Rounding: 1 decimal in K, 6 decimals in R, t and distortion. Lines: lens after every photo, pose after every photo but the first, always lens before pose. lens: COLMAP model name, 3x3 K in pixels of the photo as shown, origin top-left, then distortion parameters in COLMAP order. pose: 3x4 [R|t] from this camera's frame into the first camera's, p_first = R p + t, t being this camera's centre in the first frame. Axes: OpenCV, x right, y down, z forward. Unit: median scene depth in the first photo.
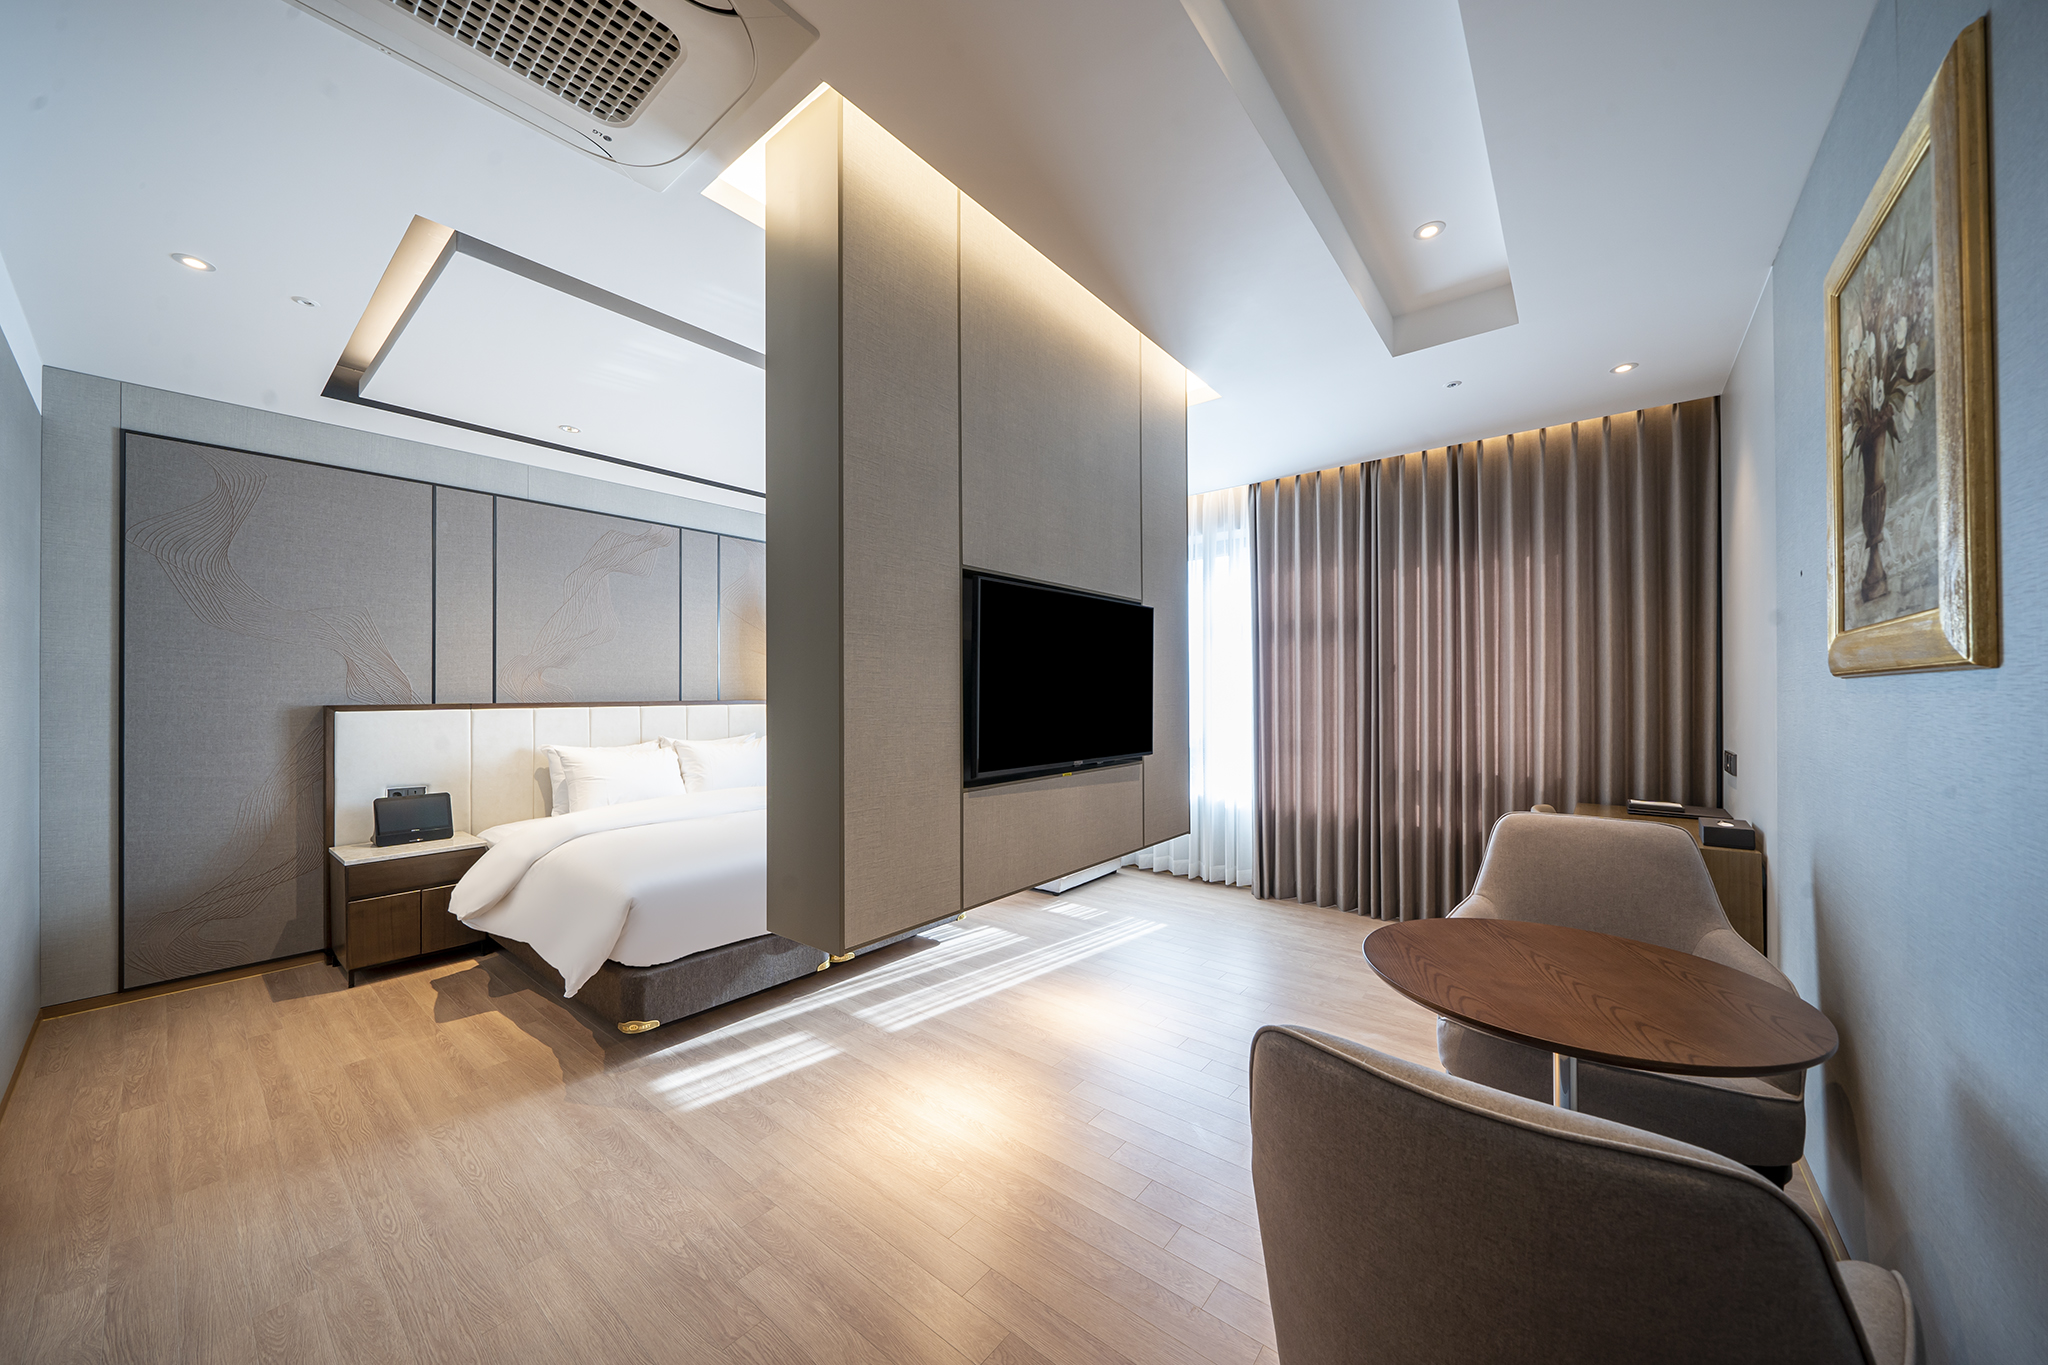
lens RADIAL K [[698.3, 0, 1024.3], [0, 698.3, 694.9], [0, 0, 1]] dist [-0.005074, 0.000165]
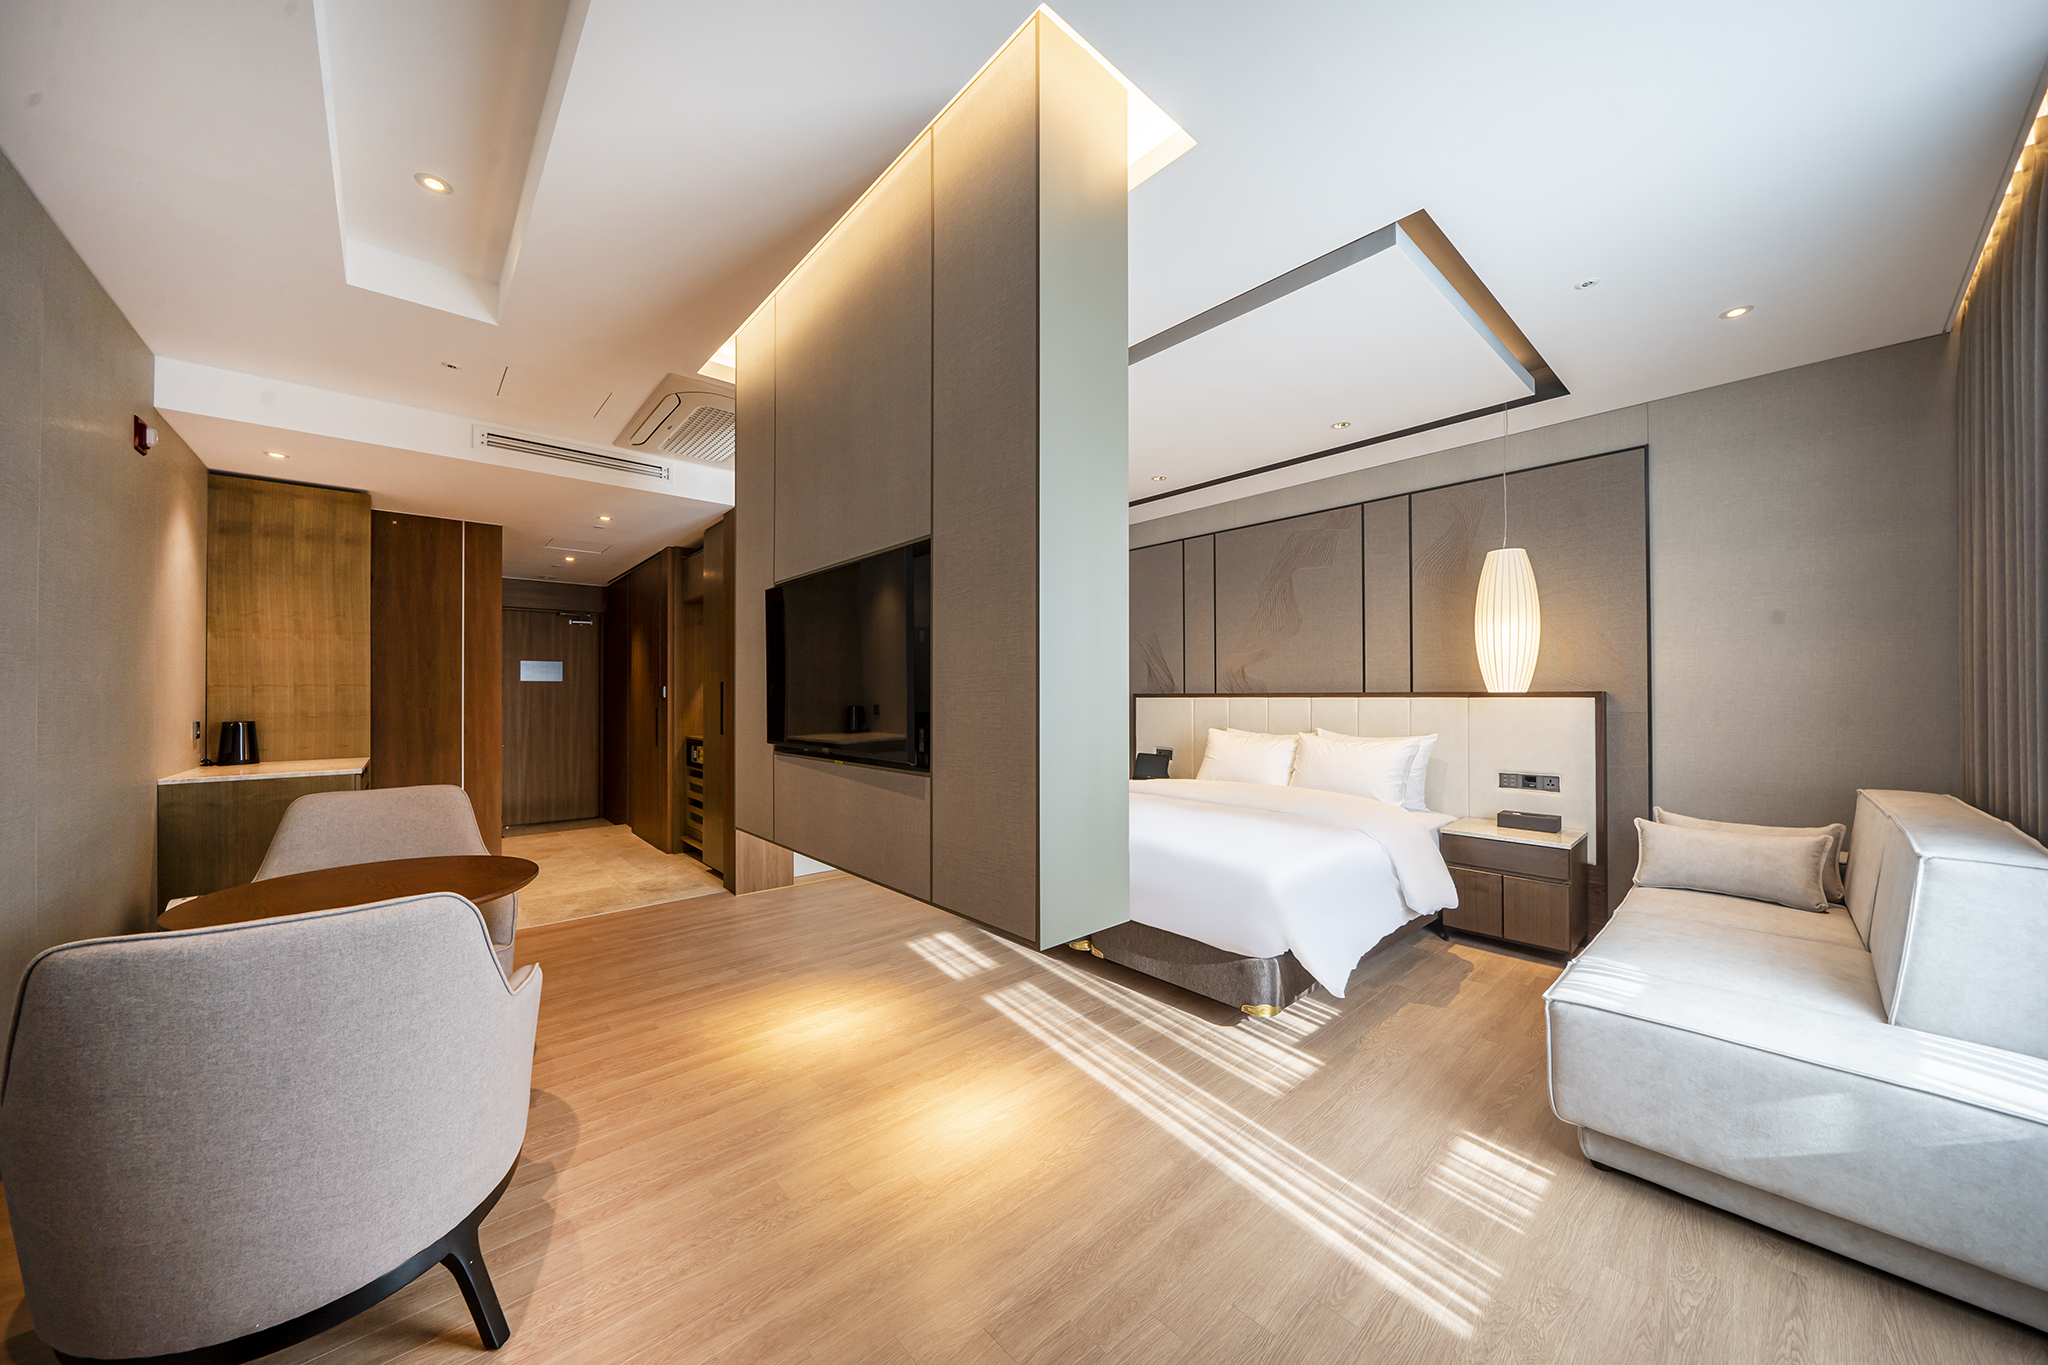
lens RADIAL K [[698.3, 0, 1024.3], [0, 698.3, 694.9], [0, 0, 1]] dist [-0.005074, 0.000165]
pose [[-0.163380, 0.003564, -0.986557, 0.694816], [-0.001451, 0.999992, 0.003853, 0.011776], [0.986562, 0.002061, -0.163373, 1.006976]]
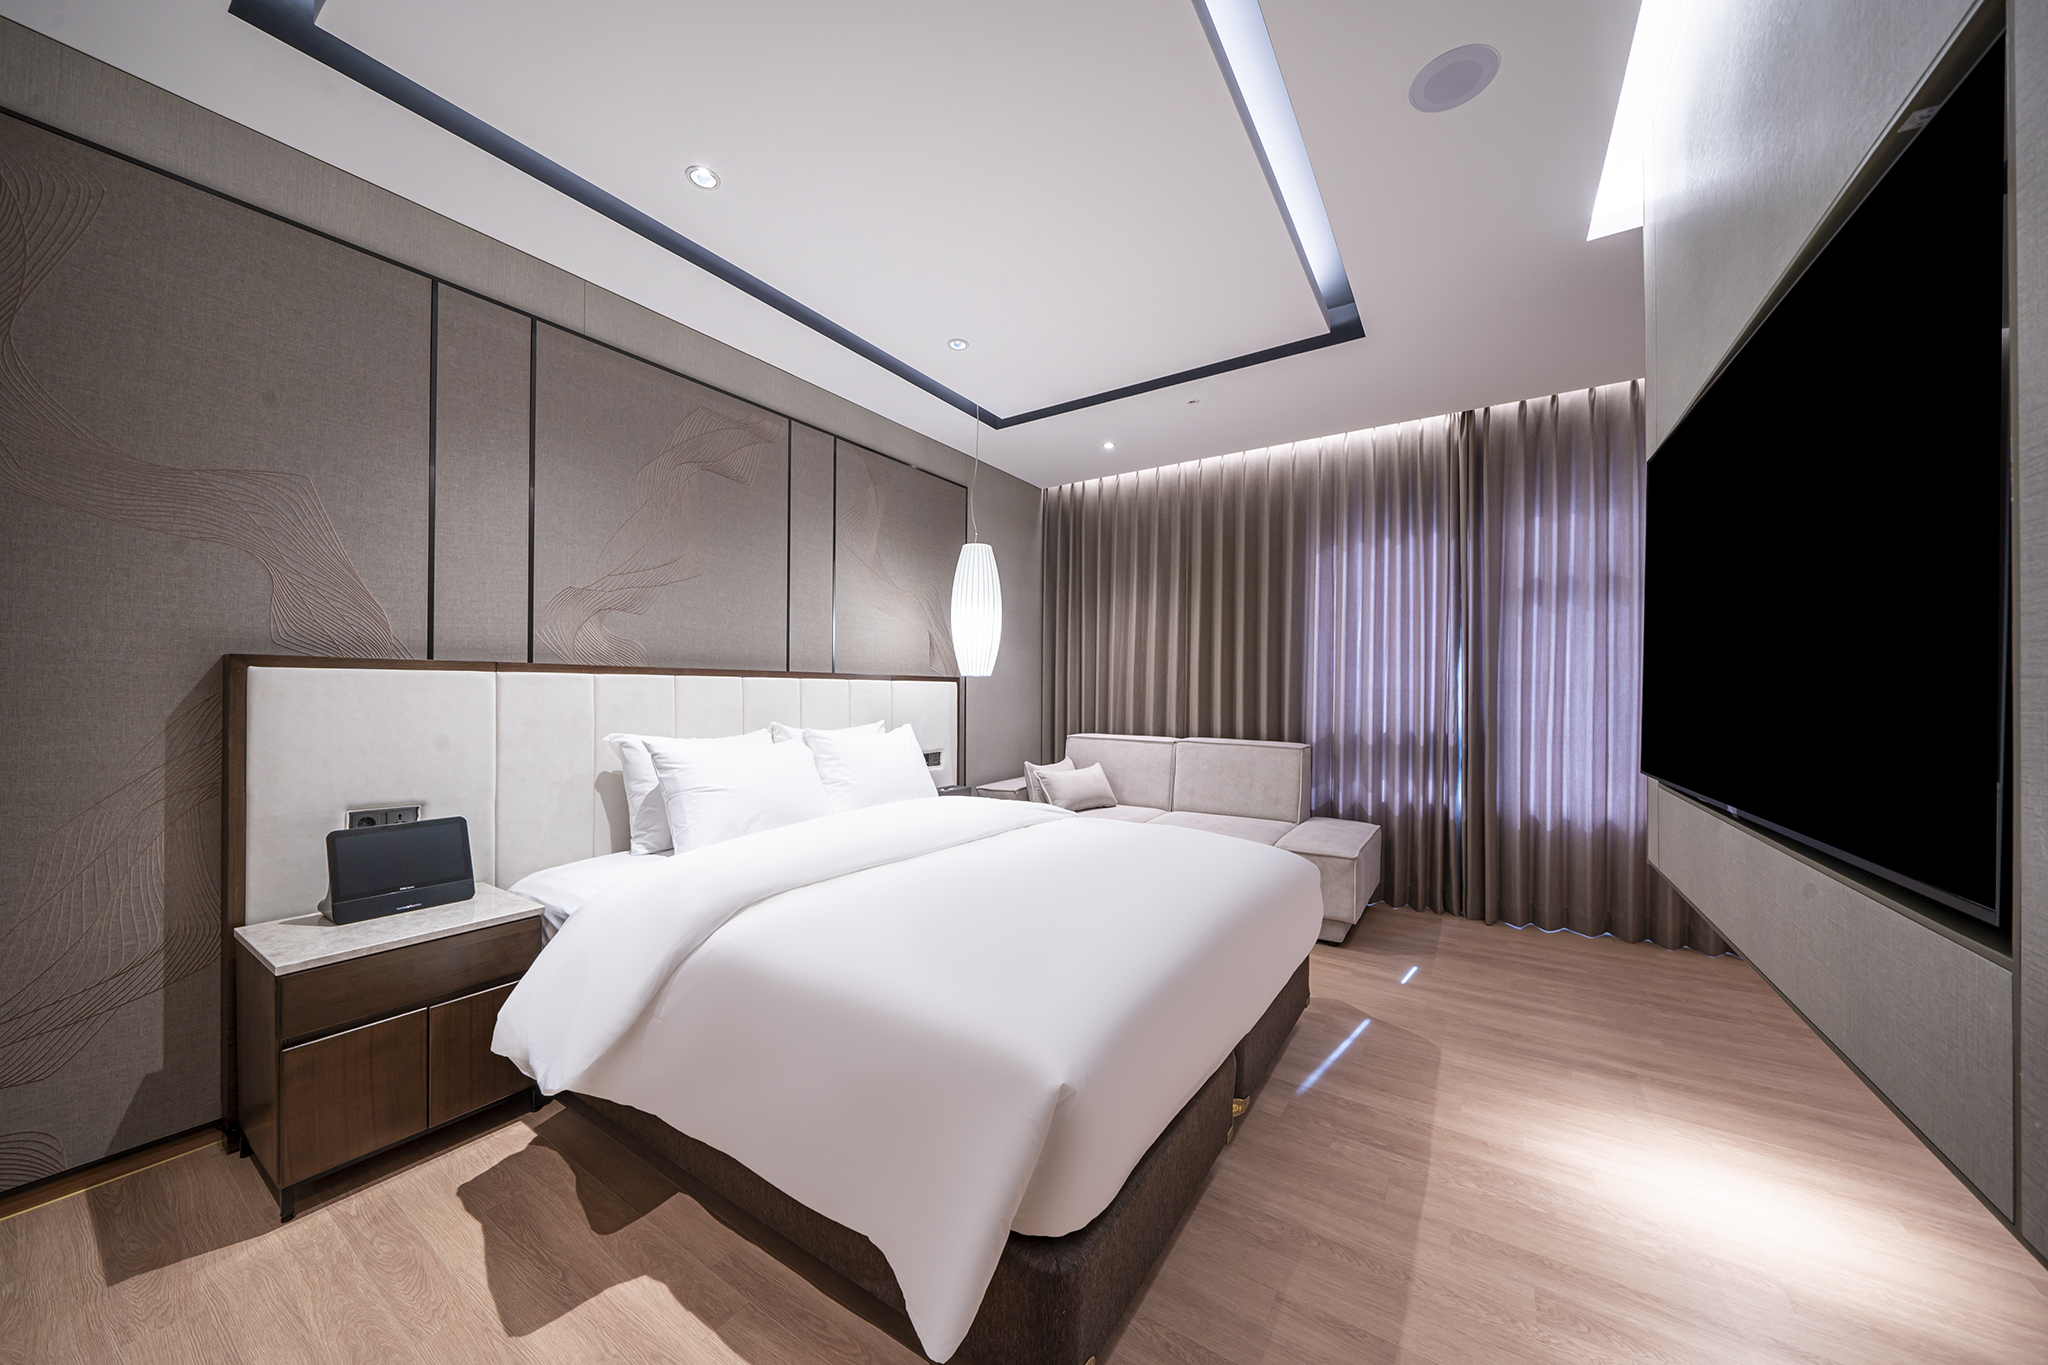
lens RADIAL K [[698.3, 0, 1024.3], [0, 698.3, 694.9], [0, 0, 1]] dist [-0.005074, 0.000165]
pose [[0.996074, 0.004085, 0.088434, -0.455413], [-0.003751, 0.999985, -0.003944, 0.046086], [-0.088449, 0.003596, 0.996074, 0.428286]]
